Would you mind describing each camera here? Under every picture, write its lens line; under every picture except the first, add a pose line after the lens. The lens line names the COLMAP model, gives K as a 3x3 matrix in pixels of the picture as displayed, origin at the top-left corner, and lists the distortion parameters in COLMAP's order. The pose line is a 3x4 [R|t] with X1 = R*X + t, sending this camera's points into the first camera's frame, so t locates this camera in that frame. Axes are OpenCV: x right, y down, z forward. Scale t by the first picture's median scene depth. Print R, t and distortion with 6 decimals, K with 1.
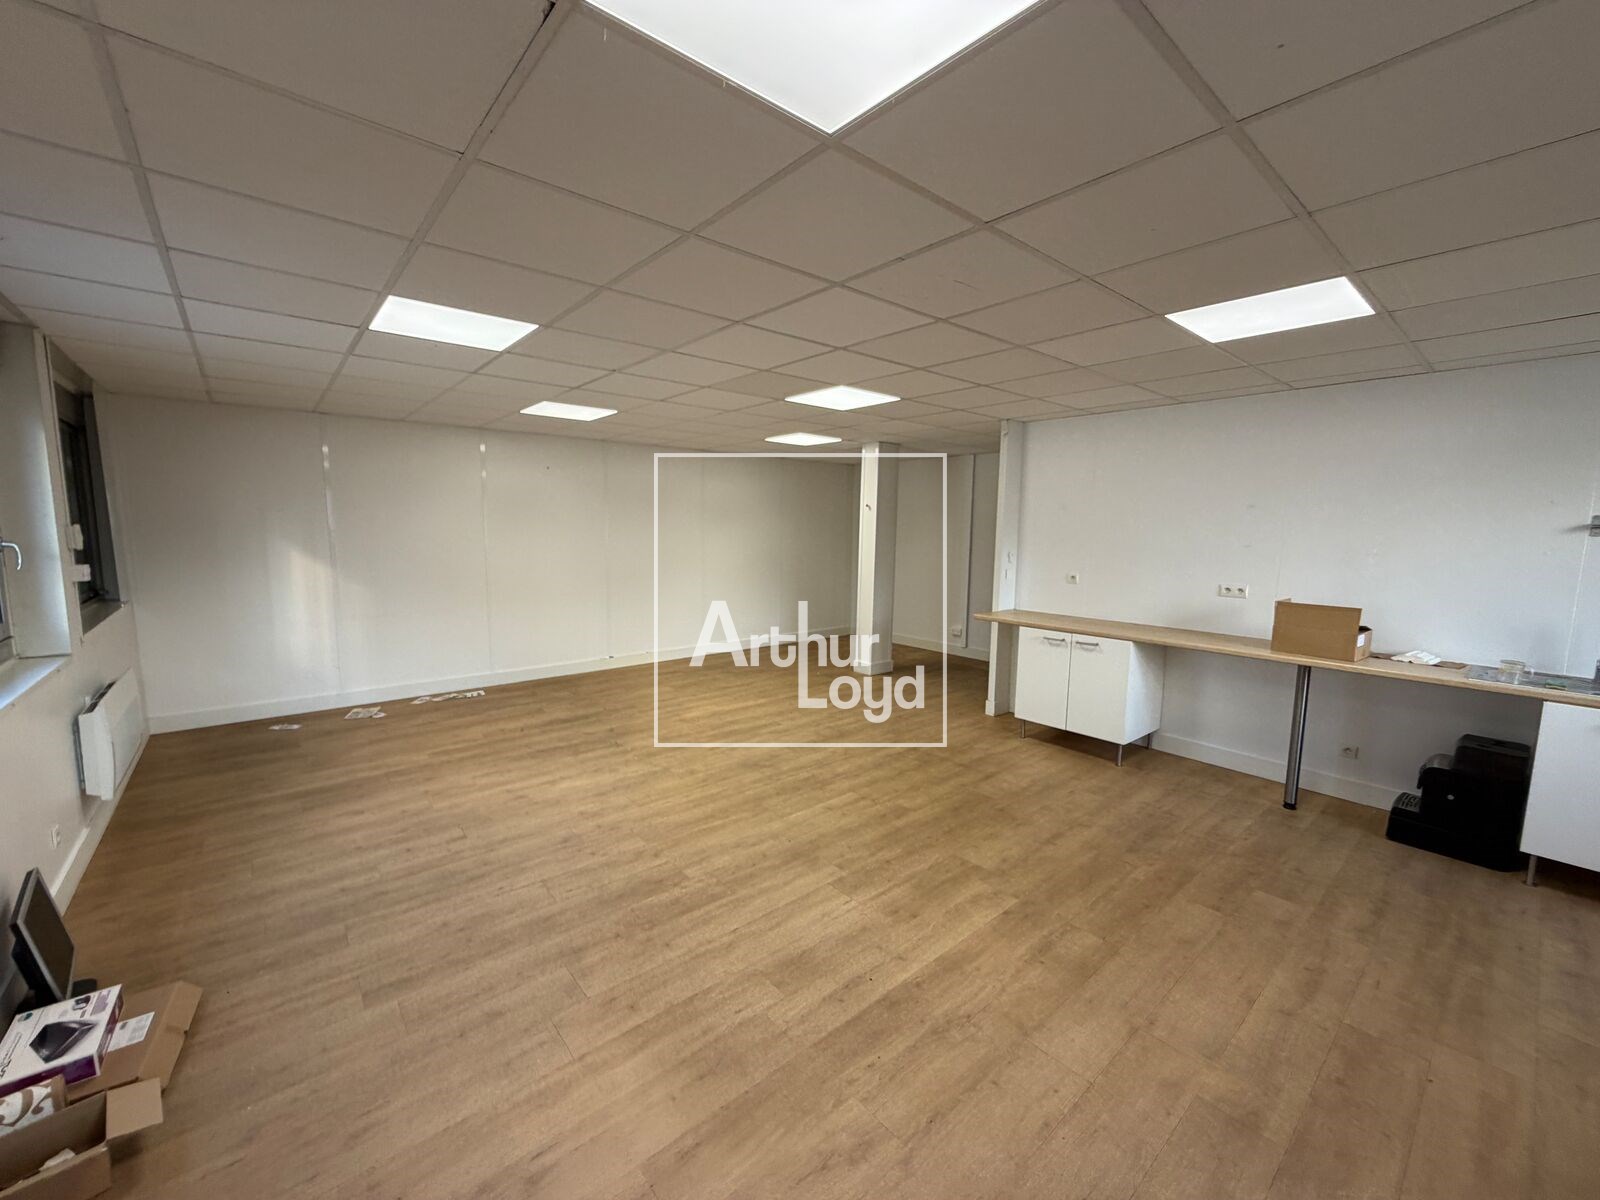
lens RADIAL K [[640.8, 0, 807.7], [0, 640.8, 598.8], [0, 0, 1]] dist [0.009693, -0.000255]
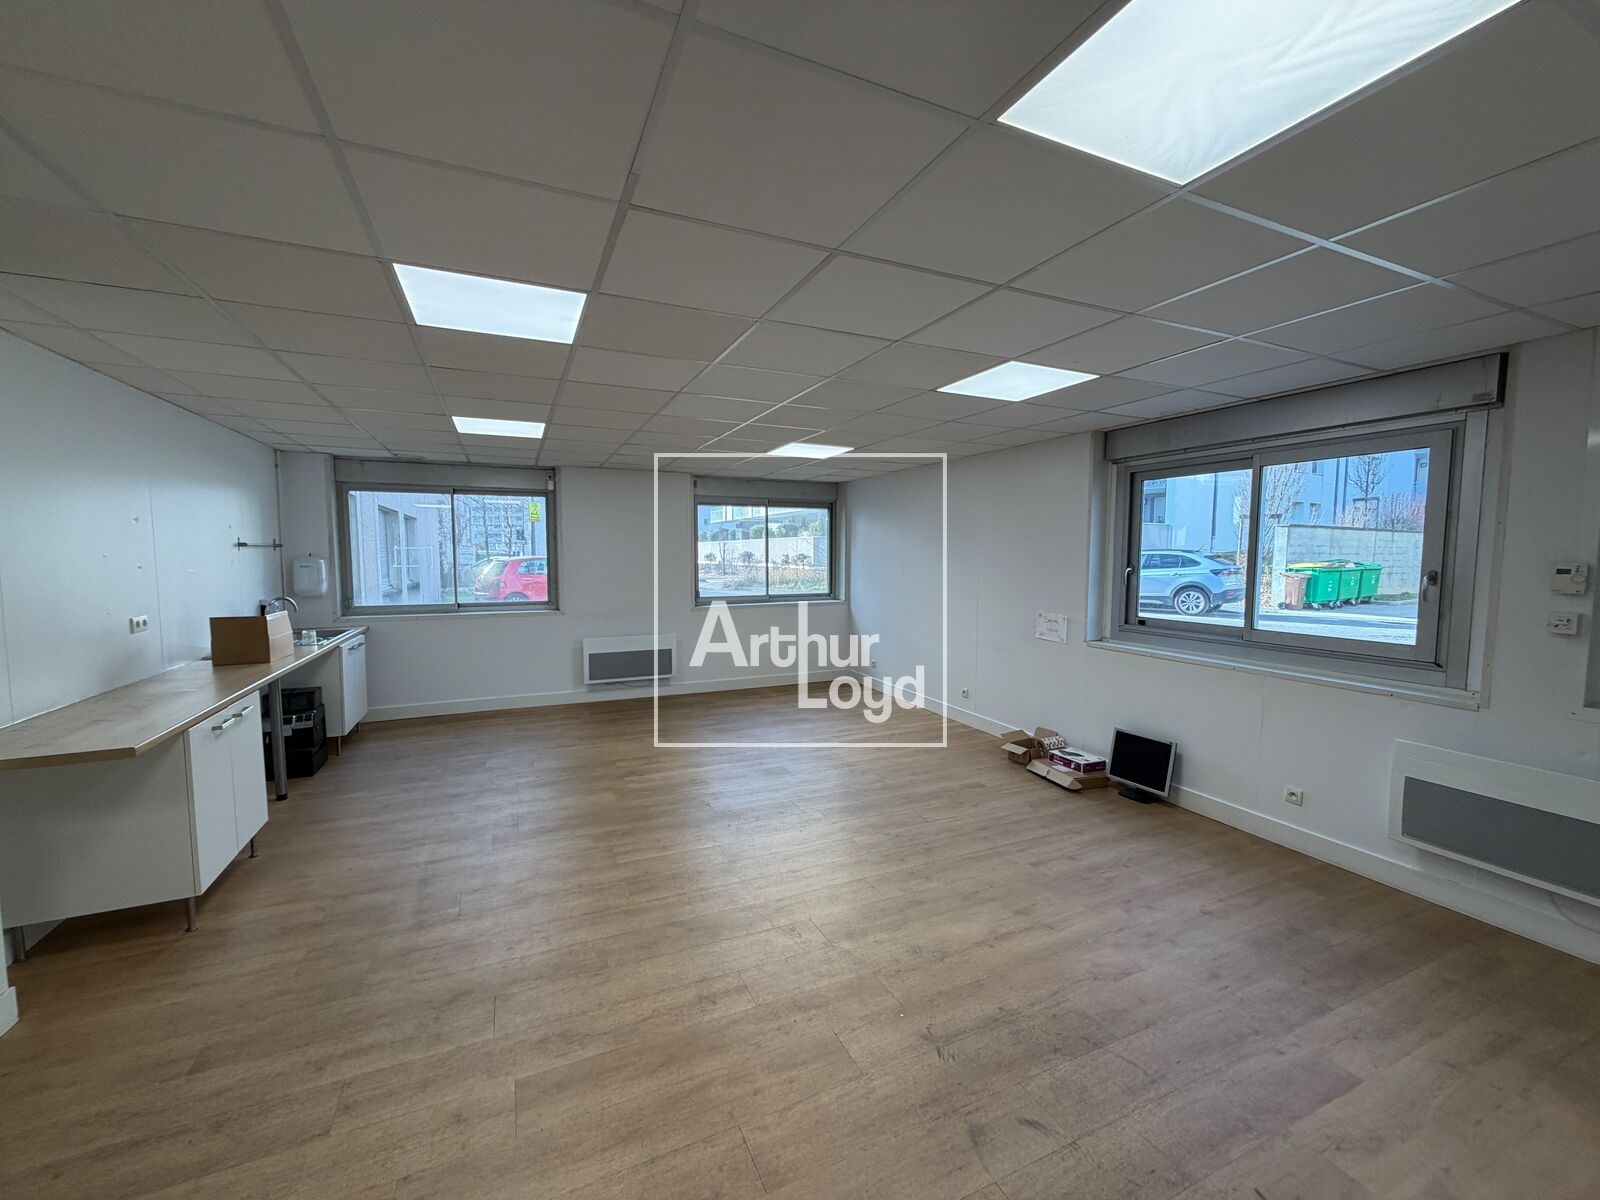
lens RADIAL K [[640.8, 0, 804.0], [0, 640.8, 600.5], [0, 0, 1]] dist [0.009693, -0.000255]
pose [[-0.960301, -0.035410, 0.276708, -0.435717], [0.018388, 0.981719, 0.189444, -0.216616], [-0.278358, 0.187011, -0.942095, 1.876964]]
